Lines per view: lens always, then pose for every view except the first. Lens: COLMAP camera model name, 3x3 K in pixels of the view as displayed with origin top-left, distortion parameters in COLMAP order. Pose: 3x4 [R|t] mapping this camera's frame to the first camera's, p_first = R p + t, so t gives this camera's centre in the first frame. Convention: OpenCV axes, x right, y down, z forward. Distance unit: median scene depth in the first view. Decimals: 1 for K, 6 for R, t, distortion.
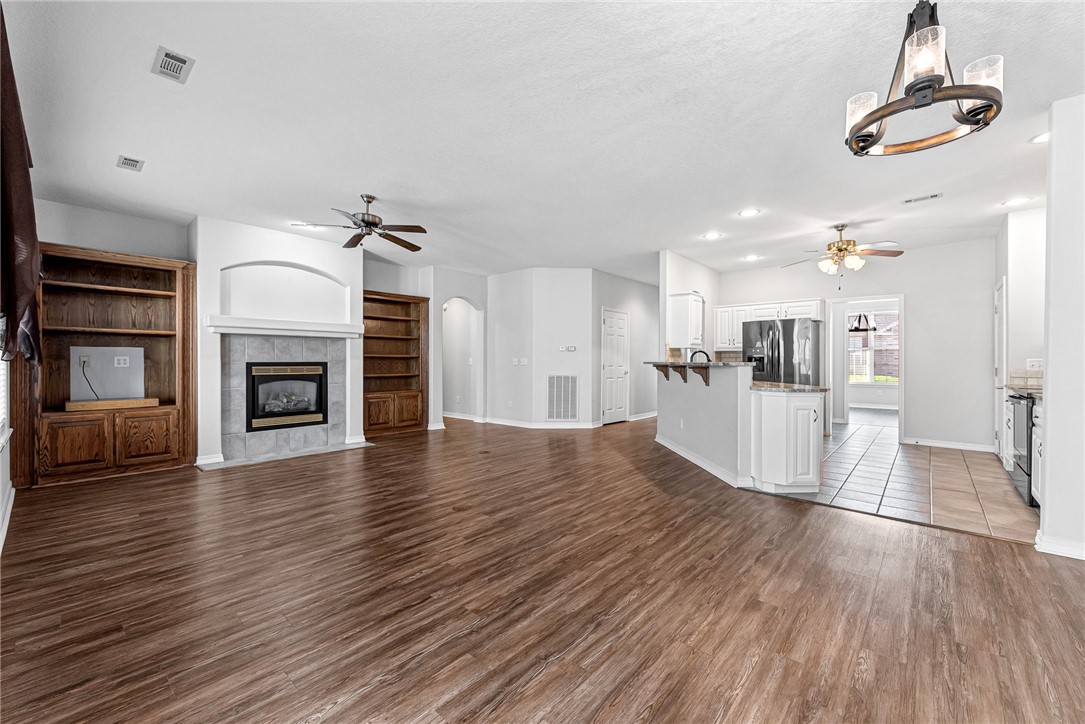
lens RADIAL K [[431.7, 0, 547.9], [0, 431.7, 359.3], [0, 0, 1]] dist [0.010874, -0.002658]
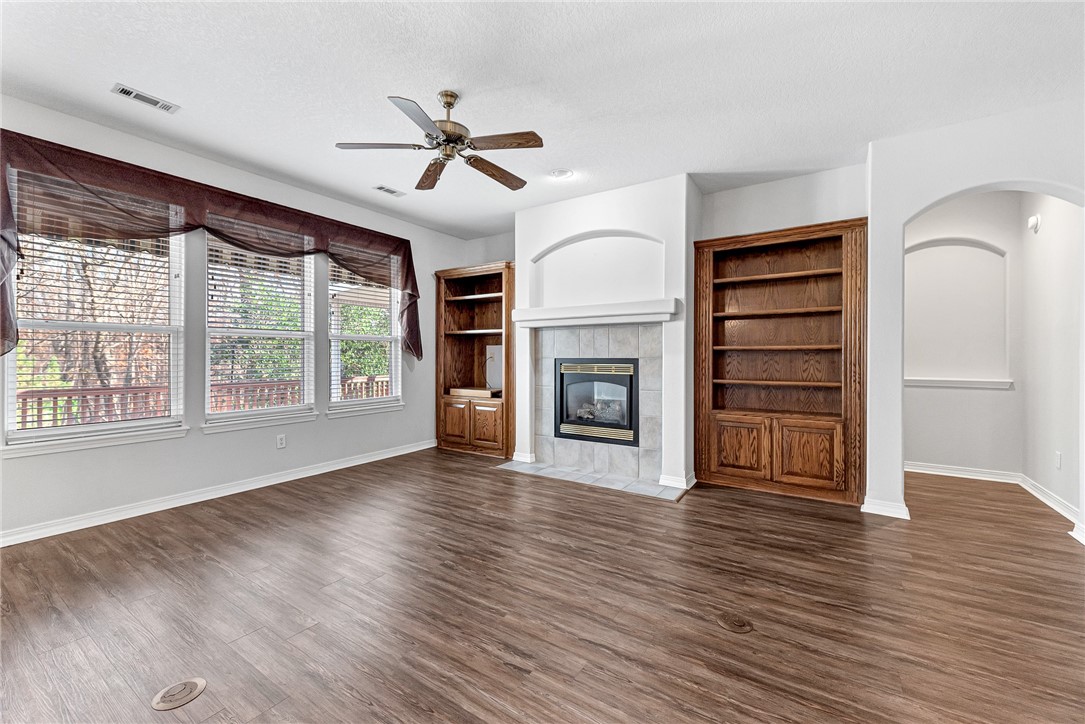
lens RADIAL K [[431.7, 0, 540.9], [0, 431.7, 355.5], [0, 0, 1]] dist [0.010874, -0.002658]
pose [[0.134392, -0.002129, -0.990926, 0.221919], [0.003690, 0.999992, -0.001648, 0.003132], [0.990921, -0.003435, 0.134399, 1.034452]]
